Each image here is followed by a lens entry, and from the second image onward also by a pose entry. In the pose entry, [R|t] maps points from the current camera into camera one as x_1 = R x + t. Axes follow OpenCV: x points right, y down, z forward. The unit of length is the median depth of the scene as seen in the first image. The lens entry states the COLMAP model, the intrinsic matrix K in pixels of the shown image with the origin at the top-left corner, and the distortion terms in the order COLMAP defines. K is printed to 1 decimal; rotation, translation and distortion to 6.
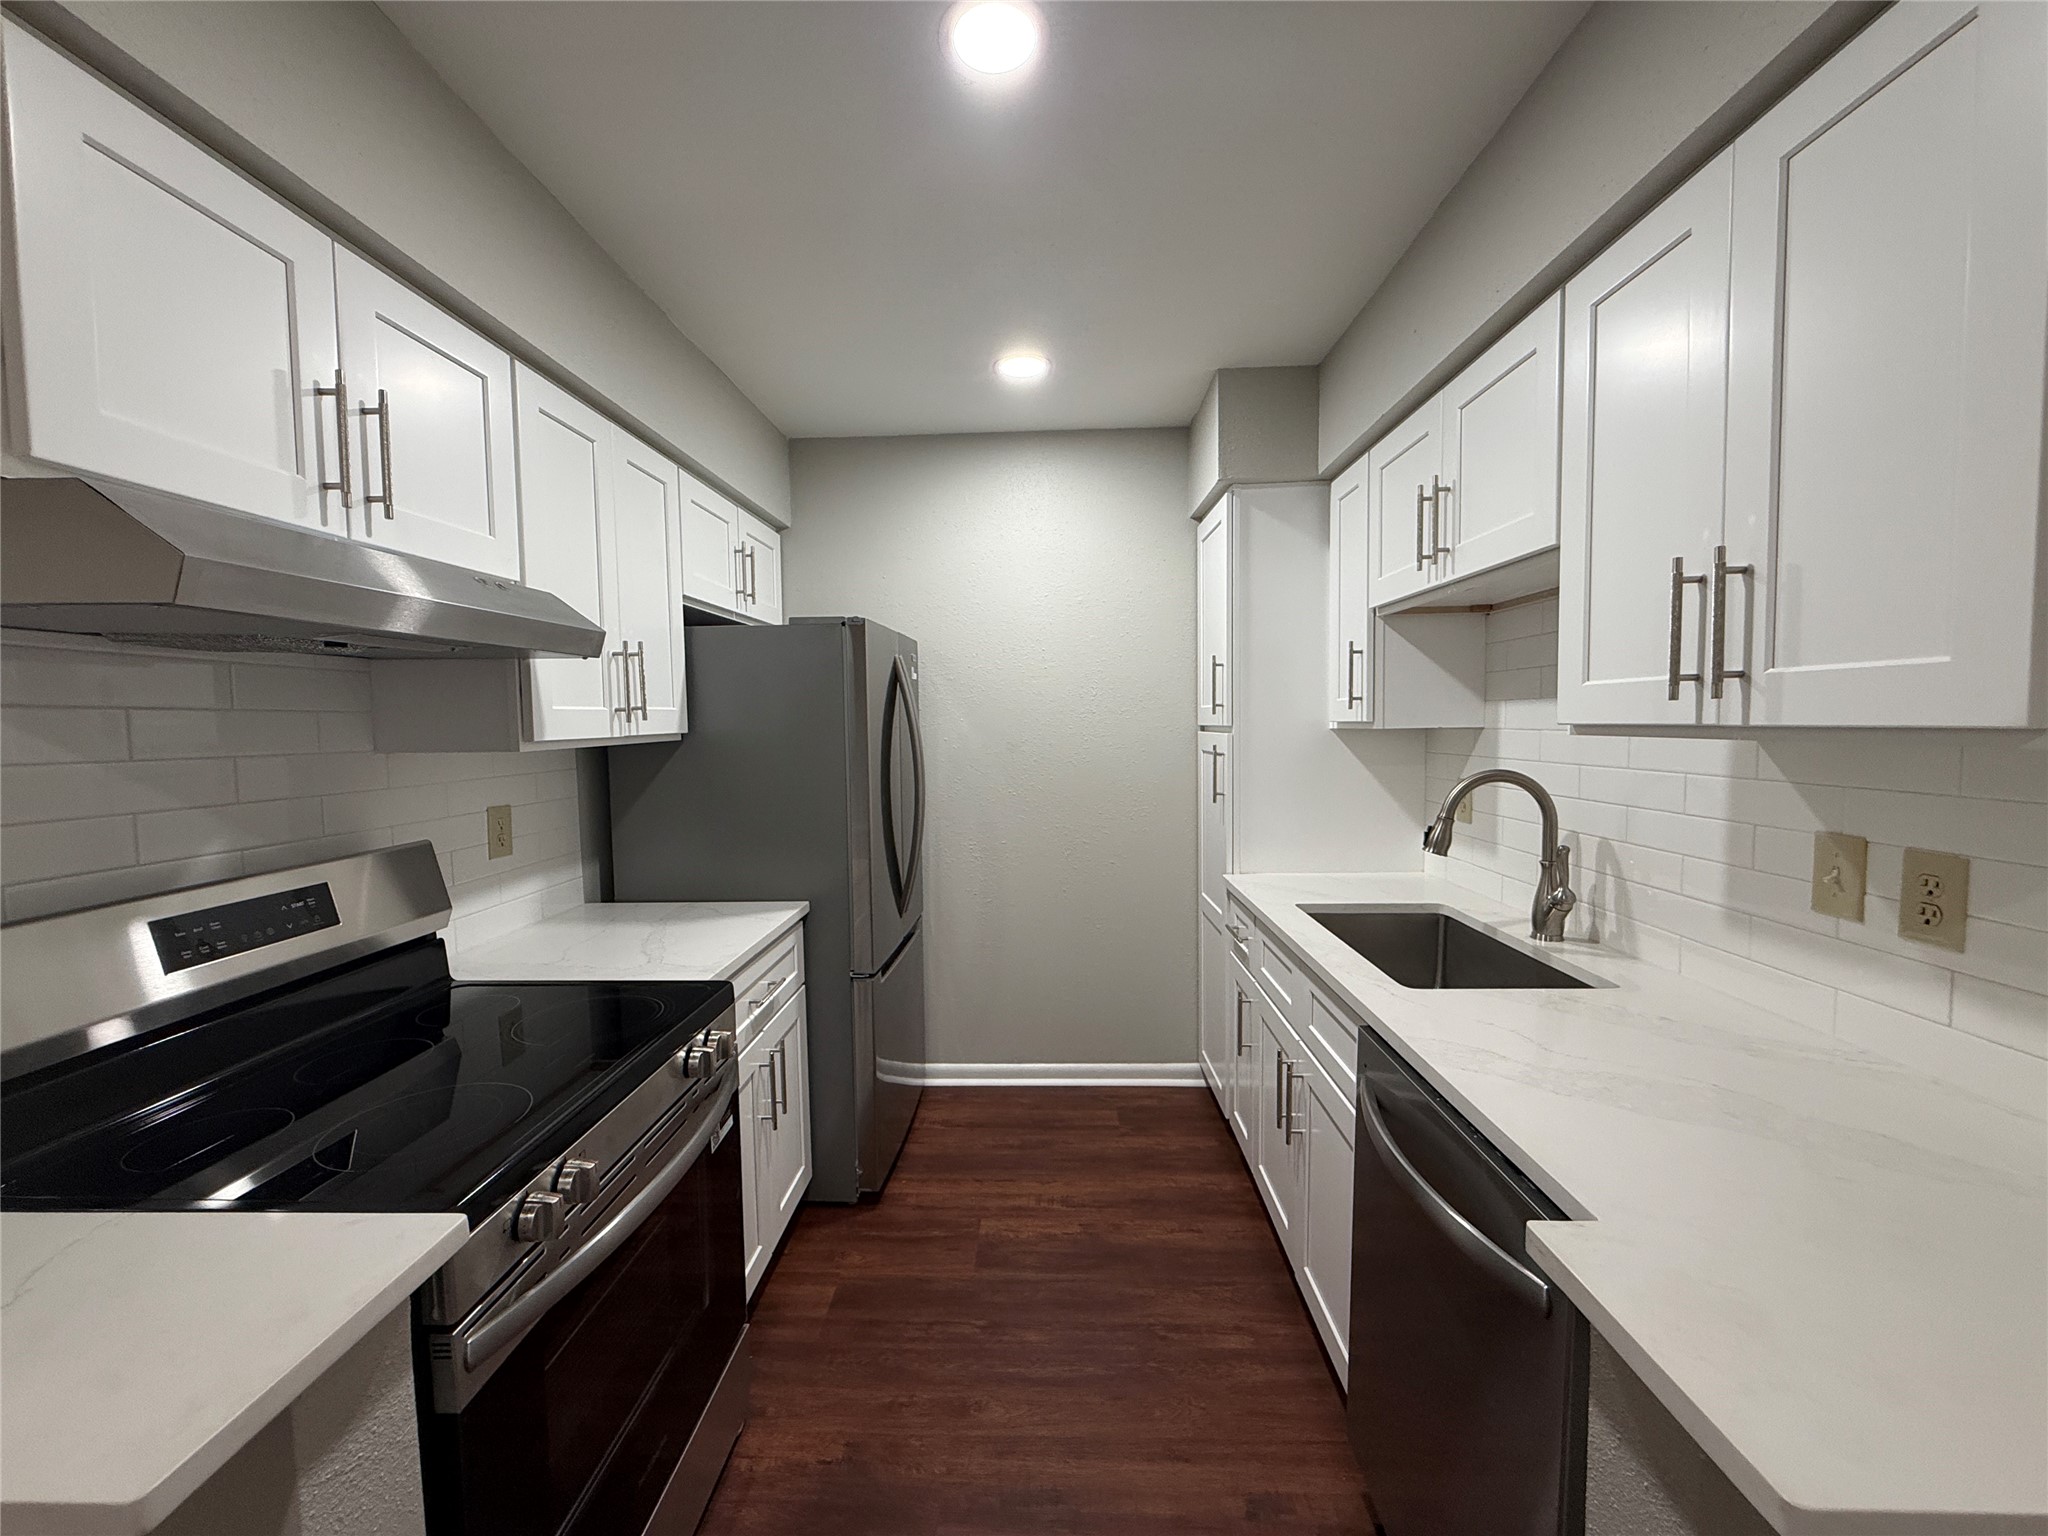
lens RADIAL K [[817.2, 0, 1019.0], [0, 817.2, 770.1], [0, 0, 1]] dist [-0.001028, 0.000136]
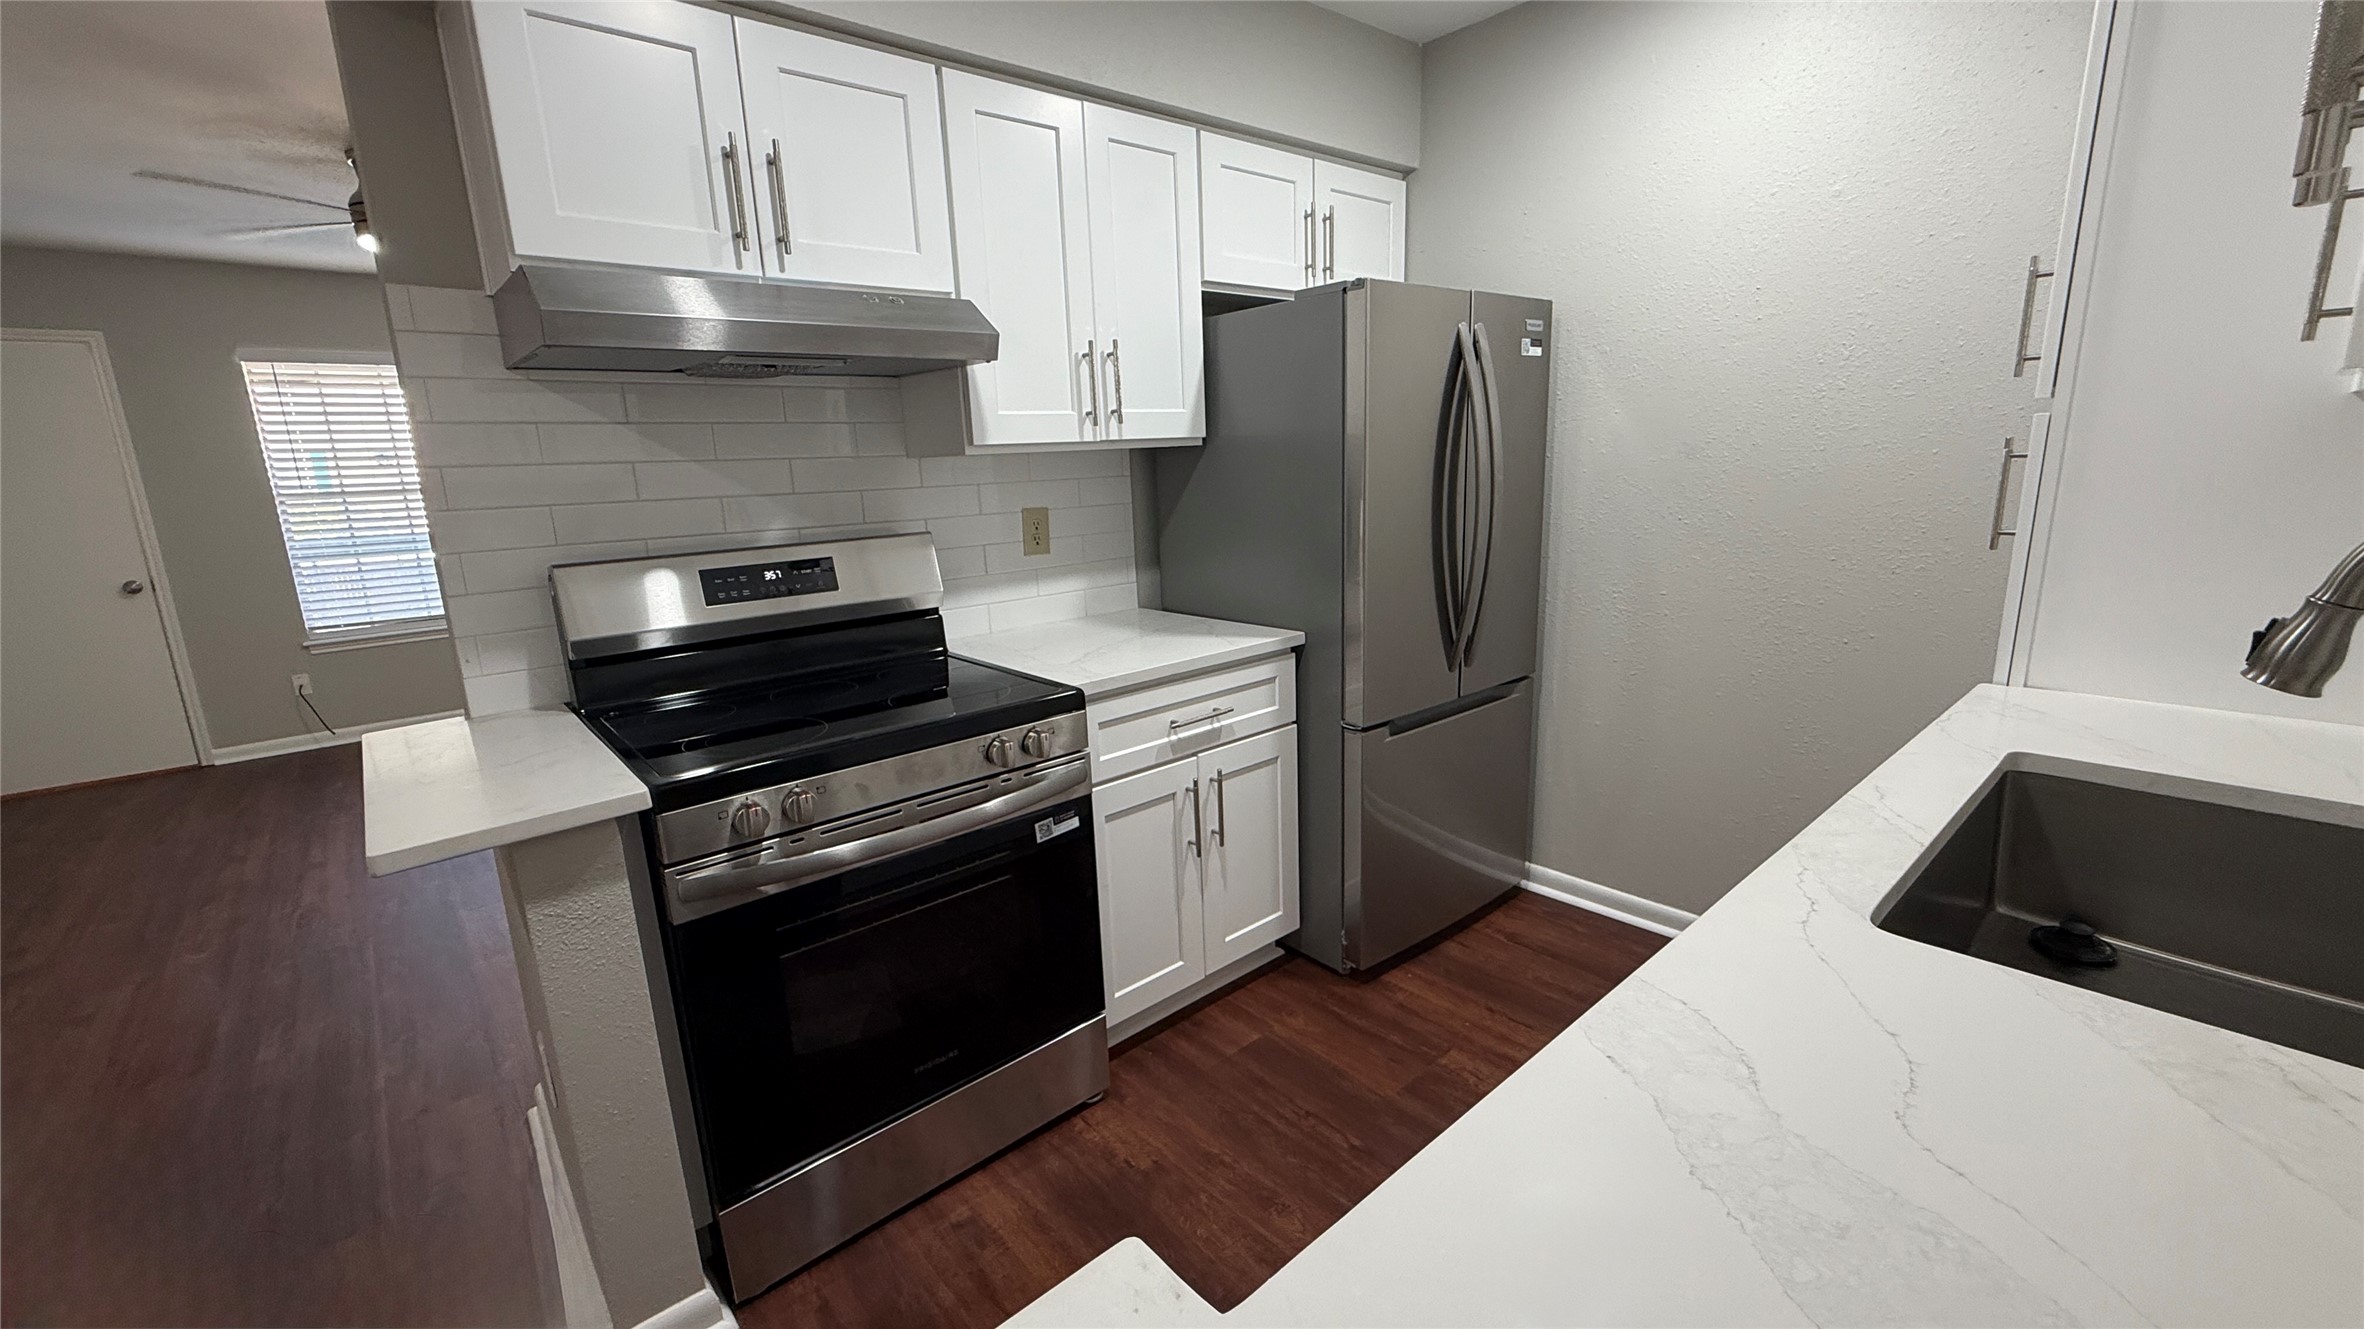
lens RADIAL K [[943.2, 0, 1177.6], [0, 943.2, 668.1], [0, 0, 1]] dist [-0.001335, 0.000032]
pose [[0.683543, 0.149677, -0.714399, 0.454597], [-0.017475, 0.981824, 0.188986, 0.012564], [0.729701, -0.116696, 0.673735, 0.264494]]
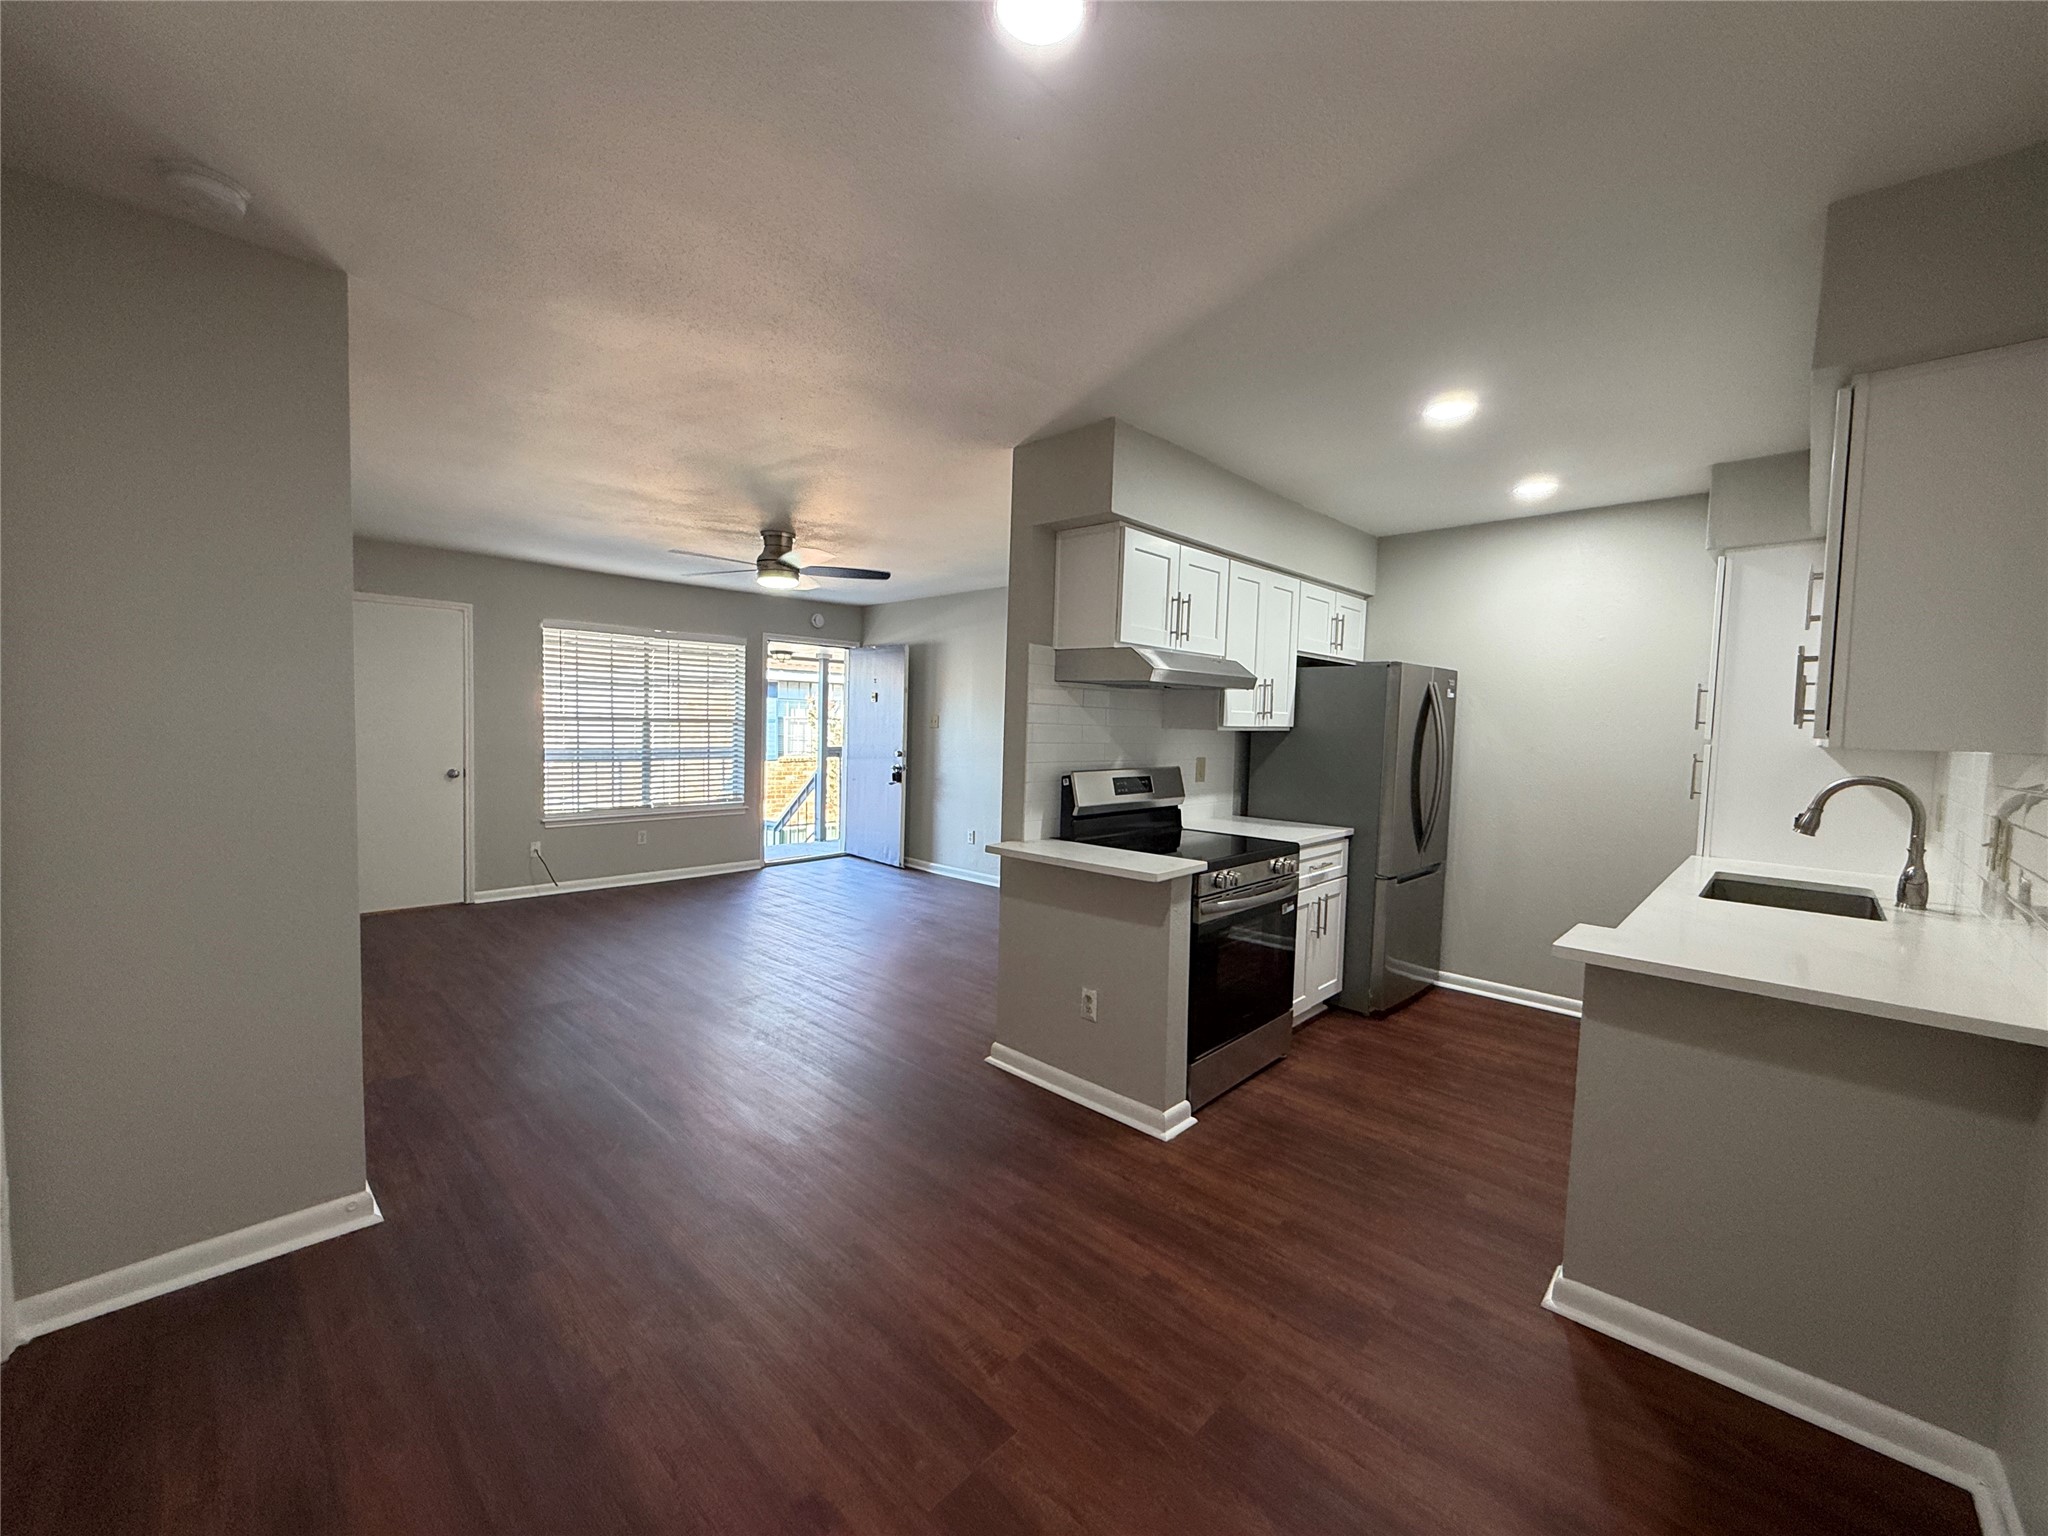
lens RADIAL K [[817.2, 0, 1019.0], [0, 817.2, 770.1], [0, 0, 1]] dist [-0.001028, 0.000136]
pose [[0.743145, 0.074203, -0.665003, 0.421470], [-0.077908, 0.996668, 0.024148, 0.063832], [0.664579, 0.033864, 0.746450, -0.895877]]
